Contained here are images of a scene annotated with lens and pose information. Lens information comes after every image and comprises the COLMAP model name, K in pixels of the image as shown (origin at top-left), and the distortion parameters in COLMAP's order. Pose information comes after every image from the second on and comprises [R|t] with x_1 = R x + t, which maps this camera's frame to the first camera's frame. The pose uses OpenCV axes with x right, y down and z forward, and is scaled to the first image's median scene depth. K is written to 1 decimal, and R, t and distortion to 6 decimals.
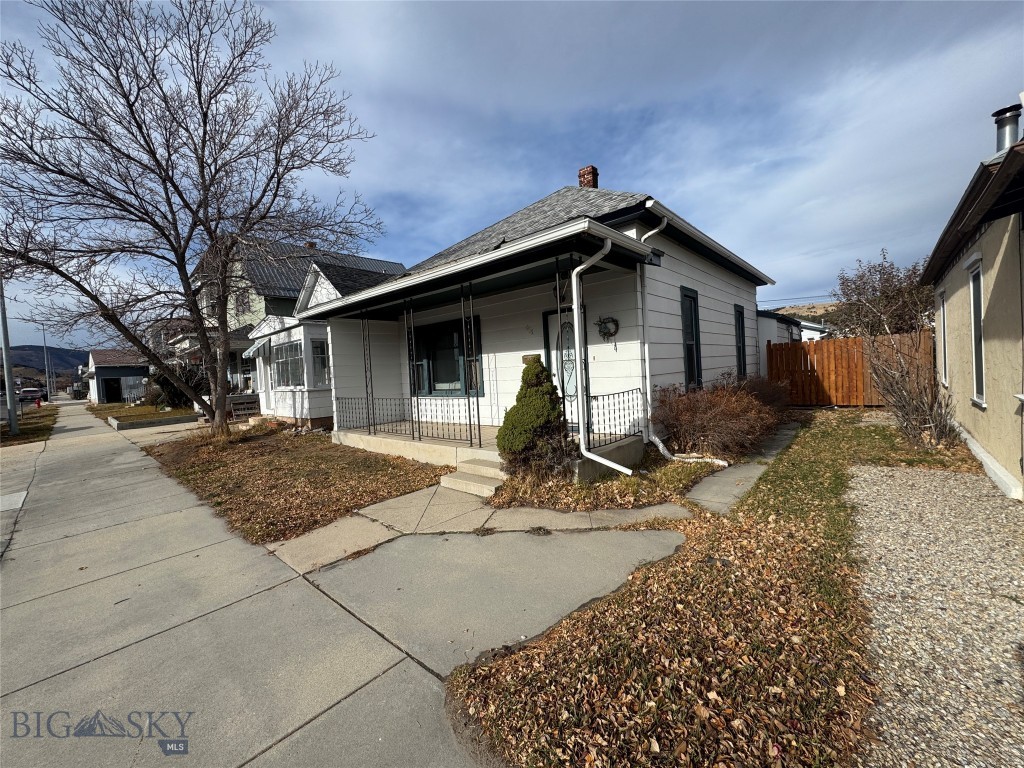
lens RADIAL K [[408.8, 0, 511.2], [0, 408.8, 385.7], [0, 0, 1]] dist [-0.002588, 0.000035]
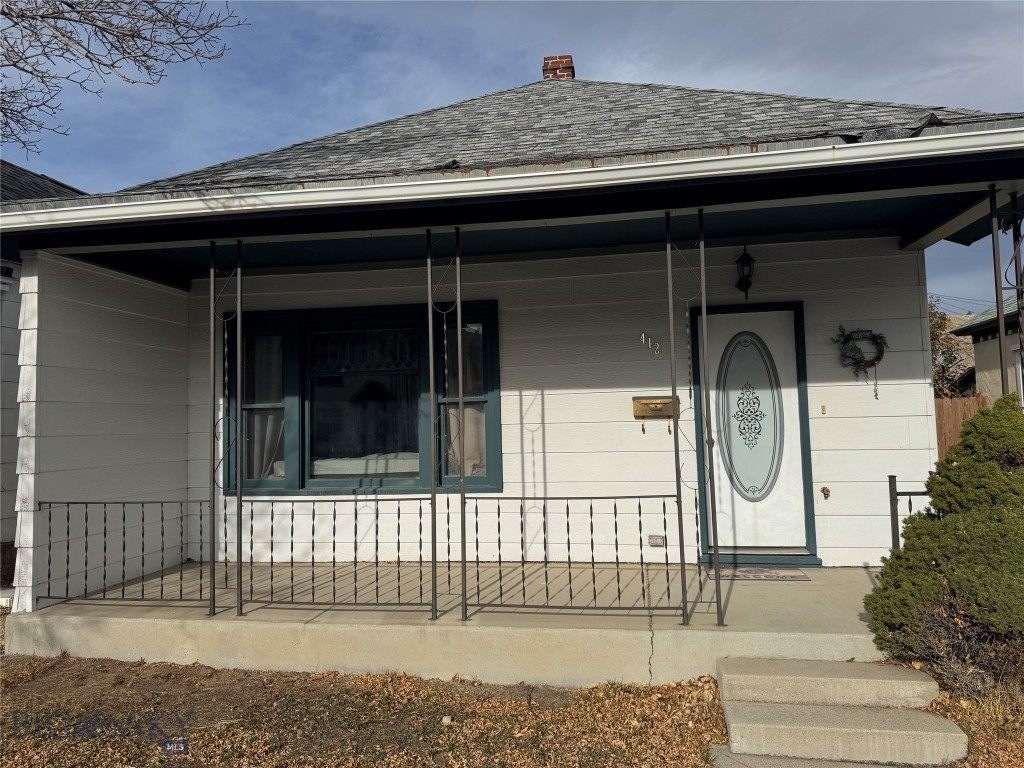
lens RADIAL K [[715.1, 0, 510.7], [0, 715.1, 384.0], [0, 0, 1]] dist [0.006303, 0.000278]
pose [[0.848341, 0.065822, 0.525342, -0.418150], [-0.002304, 0.992692, -0.120657, 0.004998], [-0.529444, 0.101148, 0.842293, 0.344447]]
